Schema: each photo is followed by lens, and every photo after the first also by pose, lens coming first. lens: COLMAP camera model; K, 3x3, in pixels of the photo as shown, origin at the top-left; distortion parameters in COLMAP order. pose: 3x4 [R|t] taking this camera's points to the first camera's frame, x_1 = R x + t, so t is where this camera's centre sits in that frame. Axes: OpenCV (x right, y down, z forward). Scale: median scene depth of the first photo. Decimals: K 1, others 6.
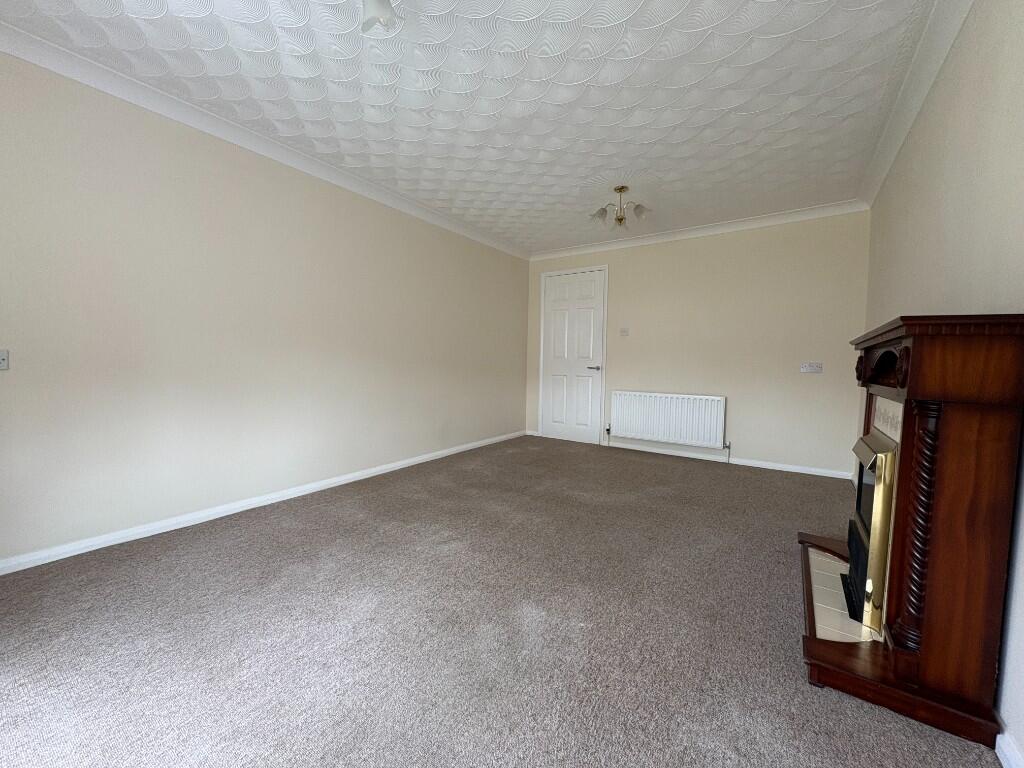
lens RADIAL K [[405.2, 0, 512.0], [0, 405.2, 384.0], [0, 0, 1]] dist [0.000140, 0.000064]
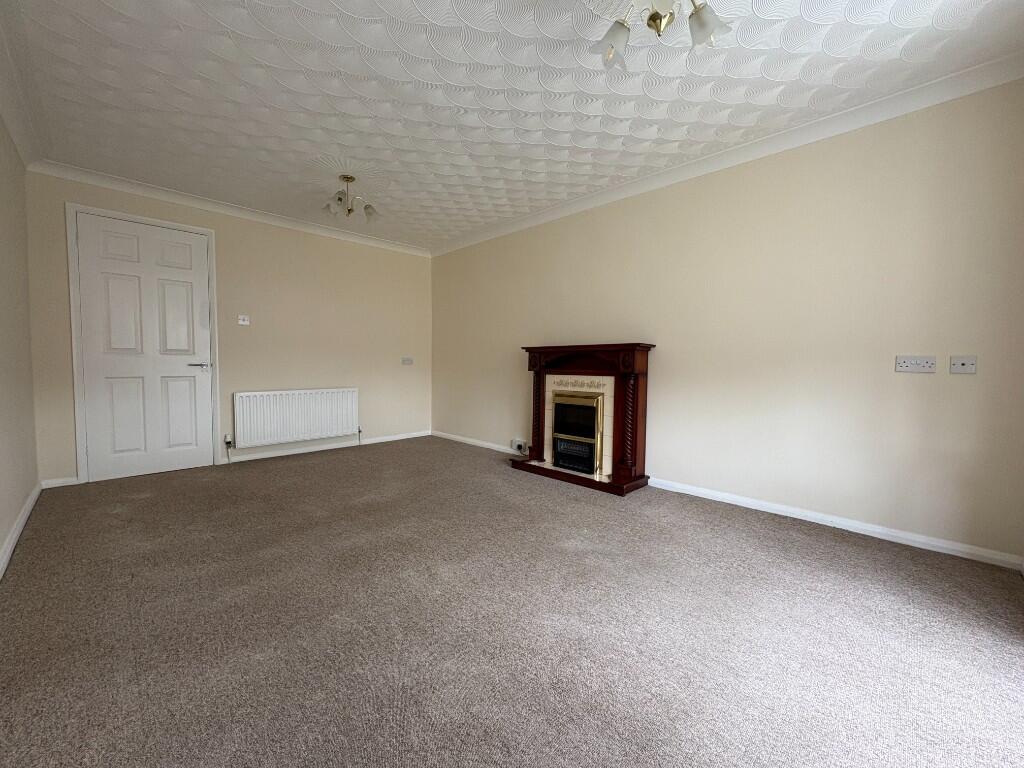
lens RADIAL K [[405.2, 0, 512.0], [0, 405.2, 384.0], [0, 0, 1]] dist [0.000140, 0.000064]
pose [[0.181626, -0.066937, 0.981087, -0.668318], [0.046839, 0.997137, 0.059361, -0.034021], [-0.982252, 0.035172, 0.184241, 0.477205]]
